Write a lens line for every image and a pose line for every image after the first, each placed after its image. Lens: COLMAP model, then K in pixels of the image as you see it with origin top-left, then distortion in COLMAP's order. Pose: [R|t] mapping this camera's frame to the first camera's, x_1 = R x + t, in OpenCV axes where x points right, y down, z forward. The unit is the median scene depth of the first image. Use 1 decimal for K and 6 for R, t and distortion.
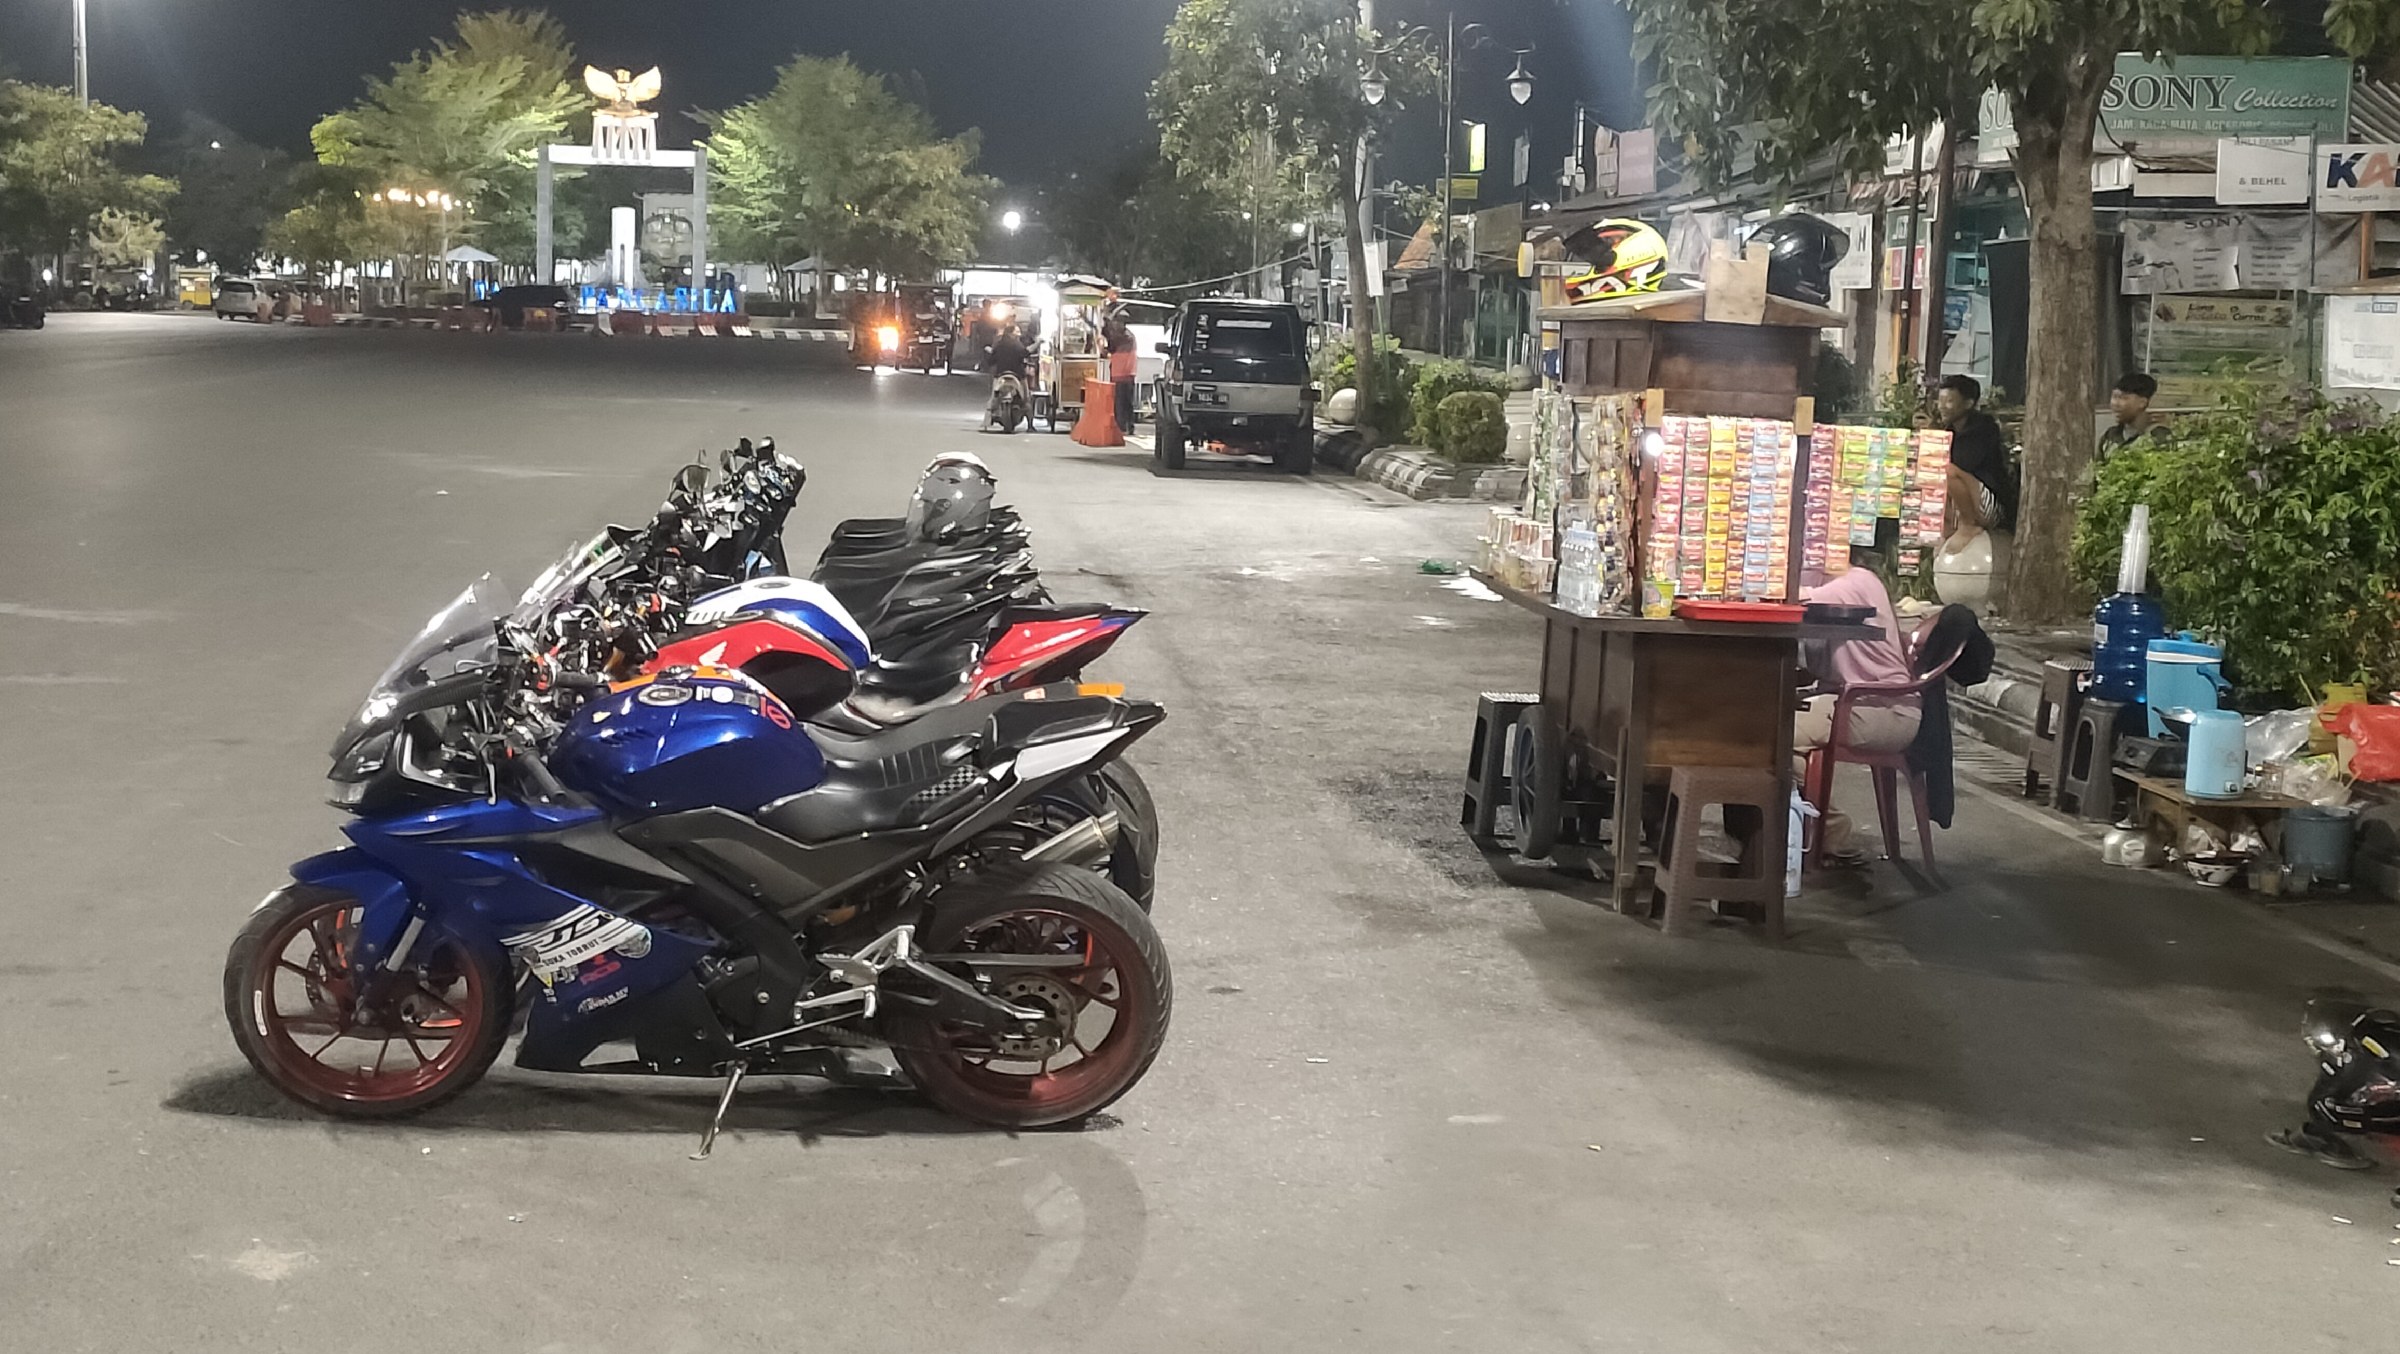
lens RADIAL K [[3464.9, 0, 1205.3], [0, 3464.9, 633.8], [0, 0, 1]] dist [0.014836, 0.099366]
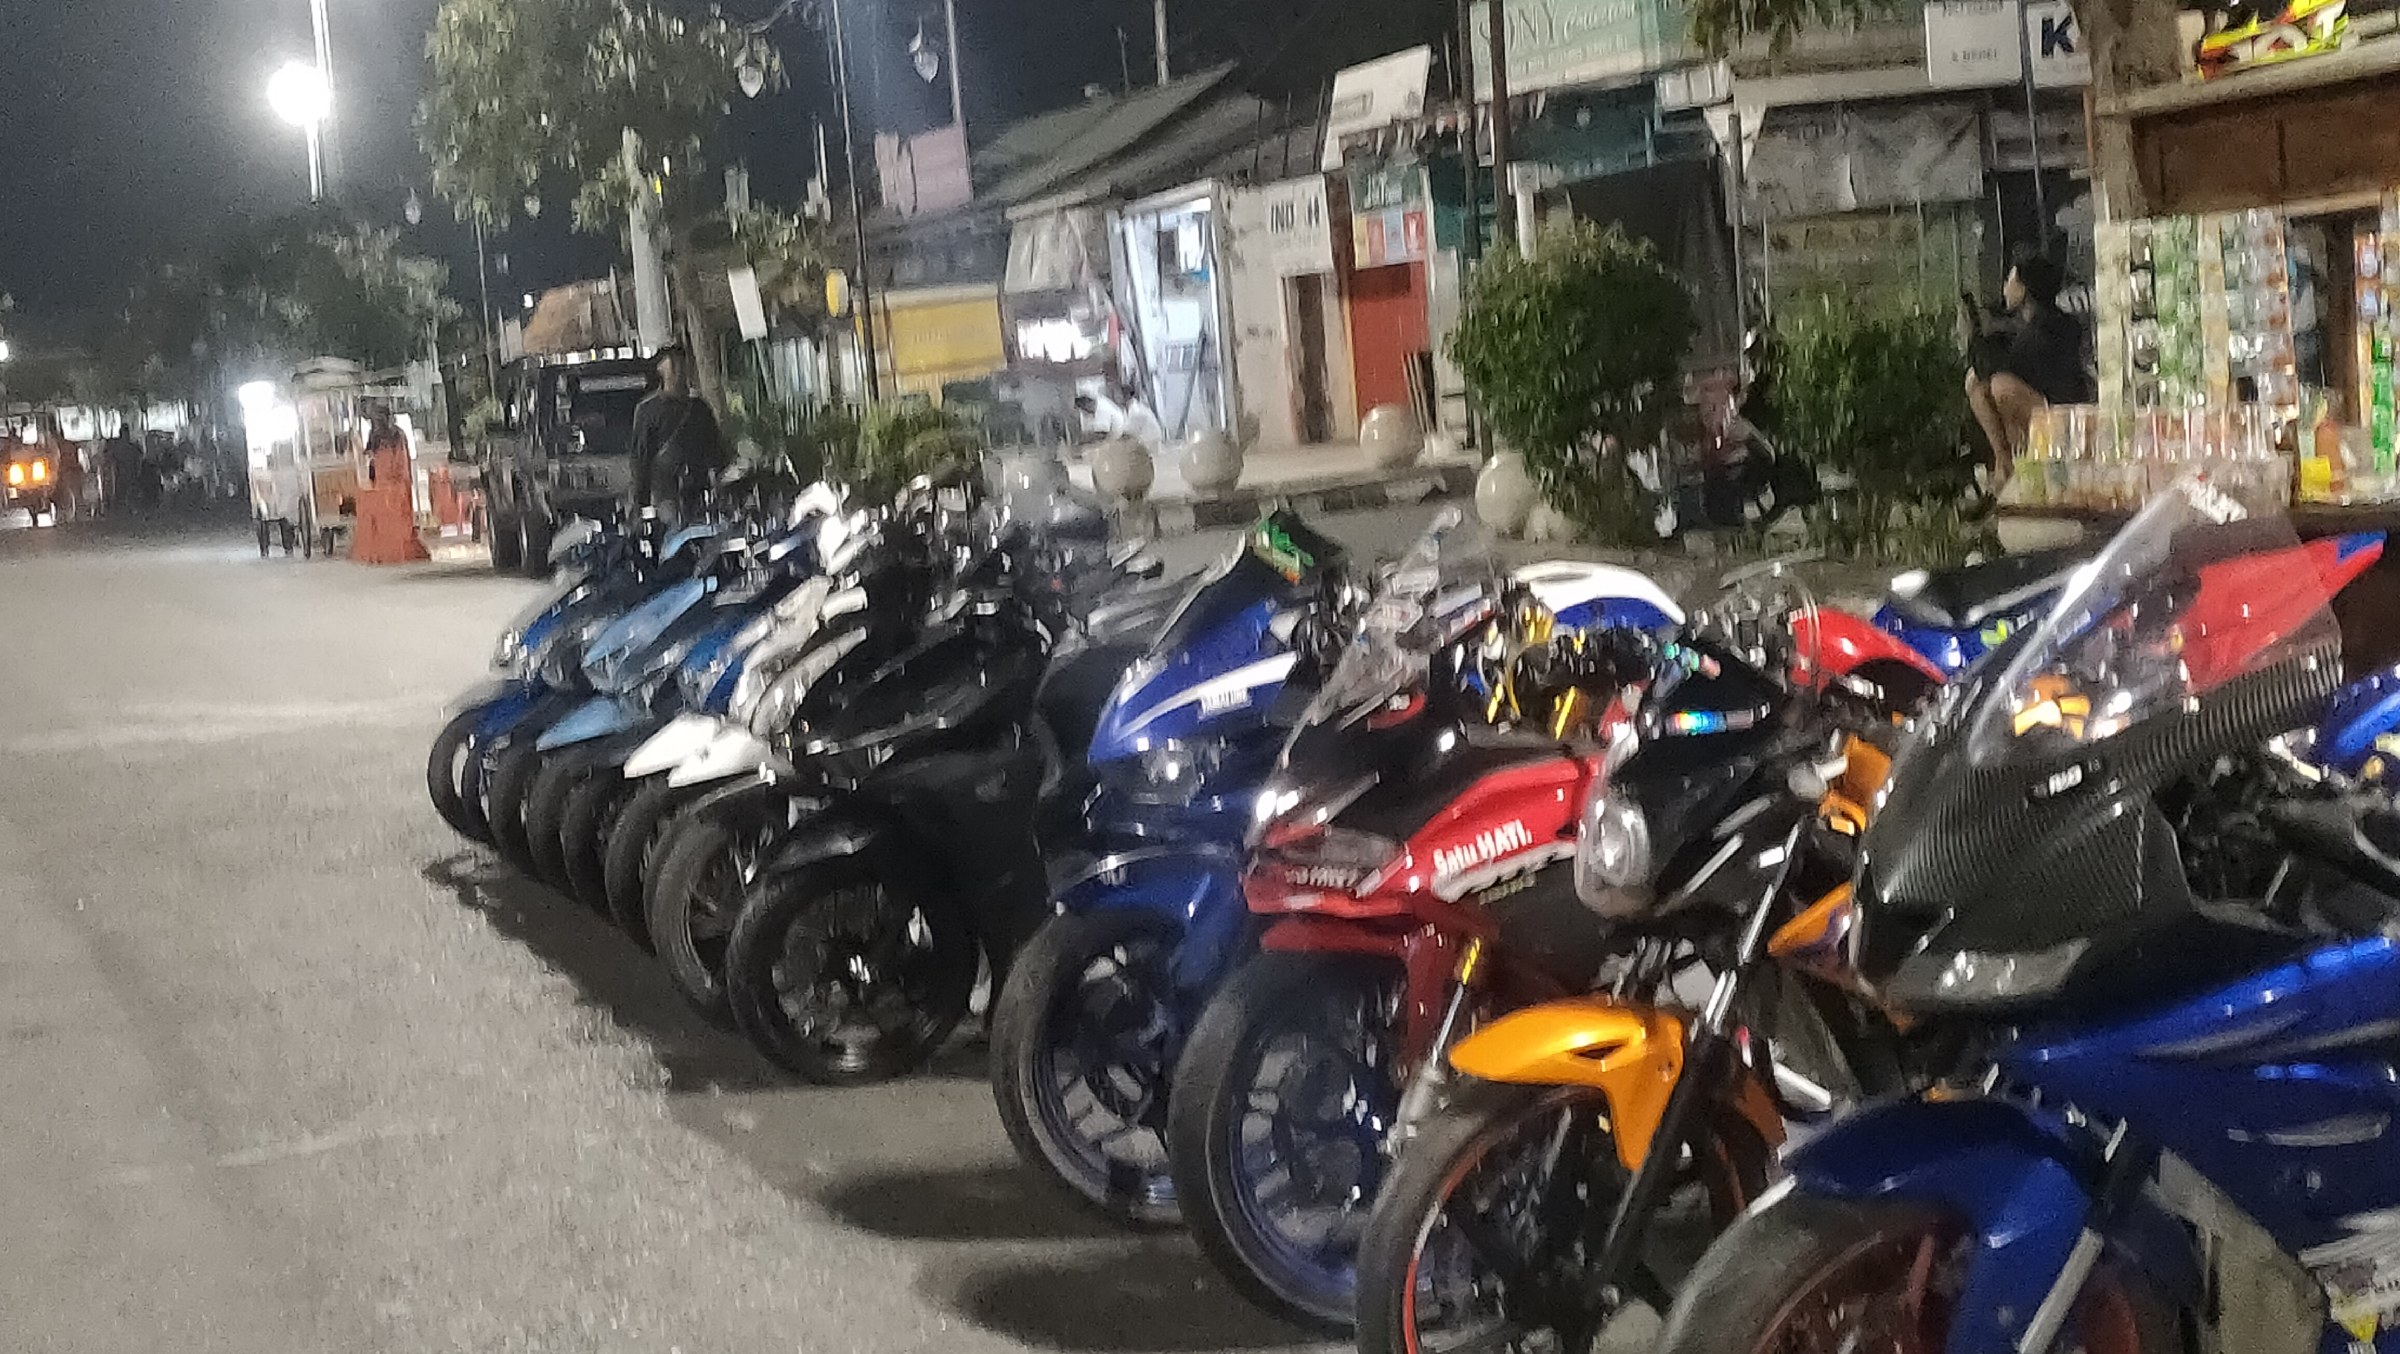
lens RADIAL K [[3944.2, 0, 1192.1], [0, 3944.2, 673.8], [0, 0, 1]] dist [-0.002143, 0.097491]
pose [[0.967040, -0.120258, 0.224438, -0.088646], [0.124843, 0.992157, -0.006298, -0.000492], [-0.221921, 0.034110, 0.974468, 0.102912]]
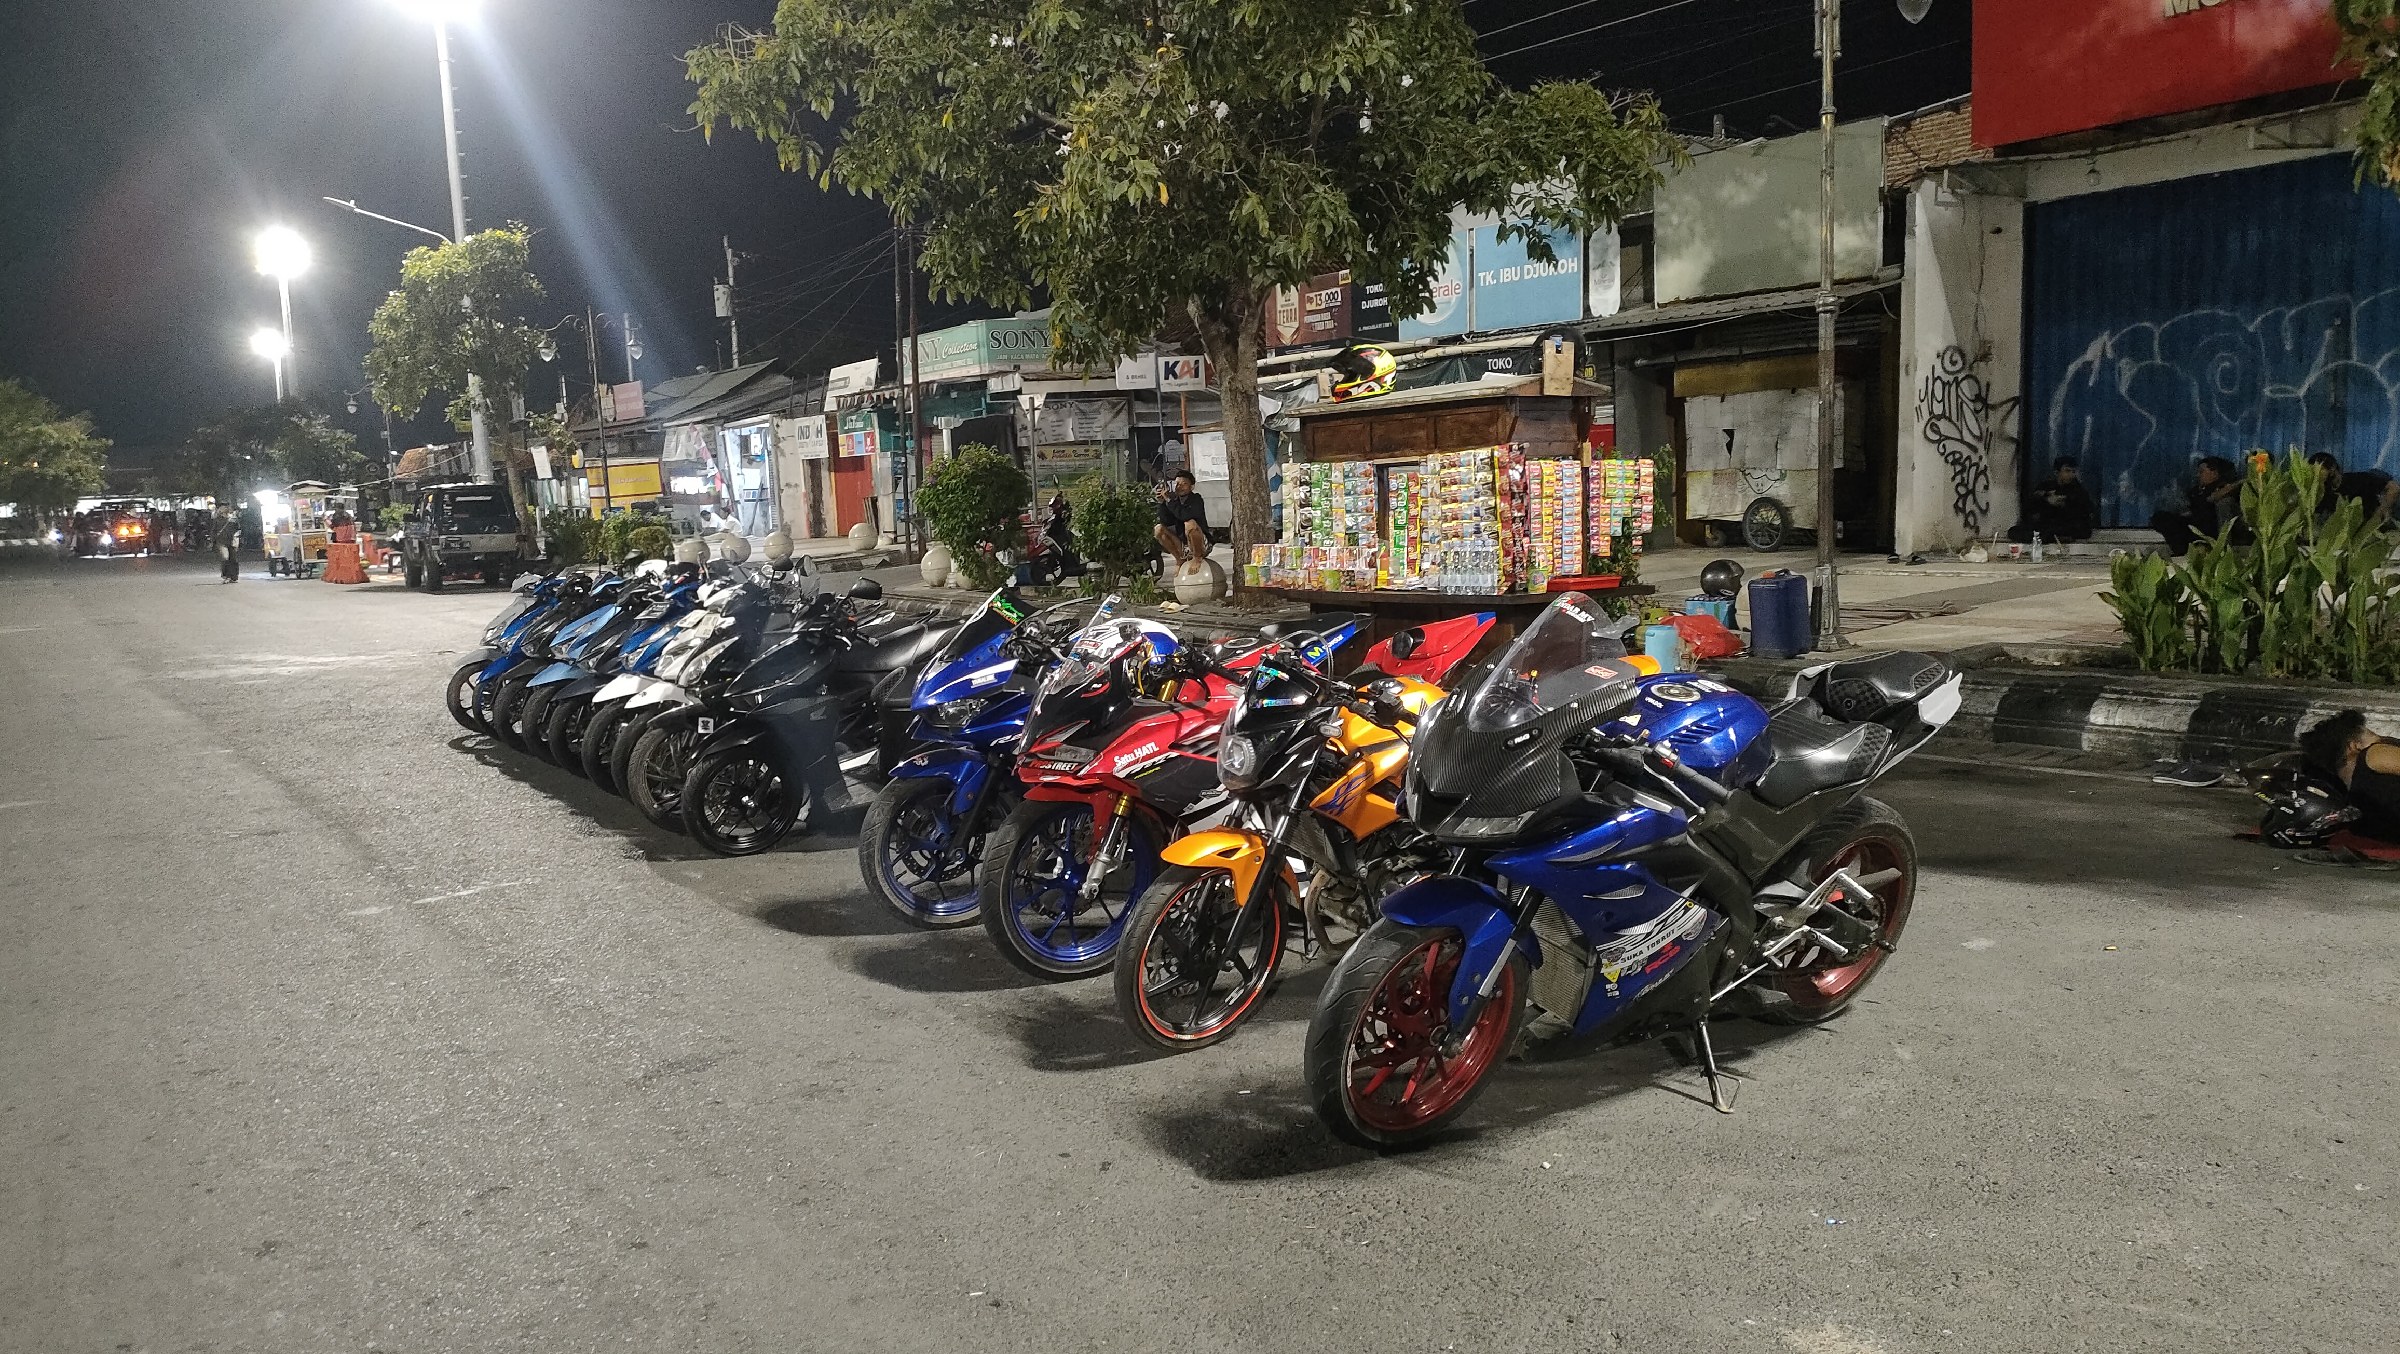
lens RADIAL K [[1754.0, 0, 1200.0], [0, 1754.0, 677.0], [0, 0, 1]] dist [0.034398, 0.000271]
pose [[0.877613, -0.116755, 0.464933, -0.106069], [0.108784, 0.993089, 0.044045, -0.005332], [-0.466863, 0.011922, 0.884250, 0.116279]]
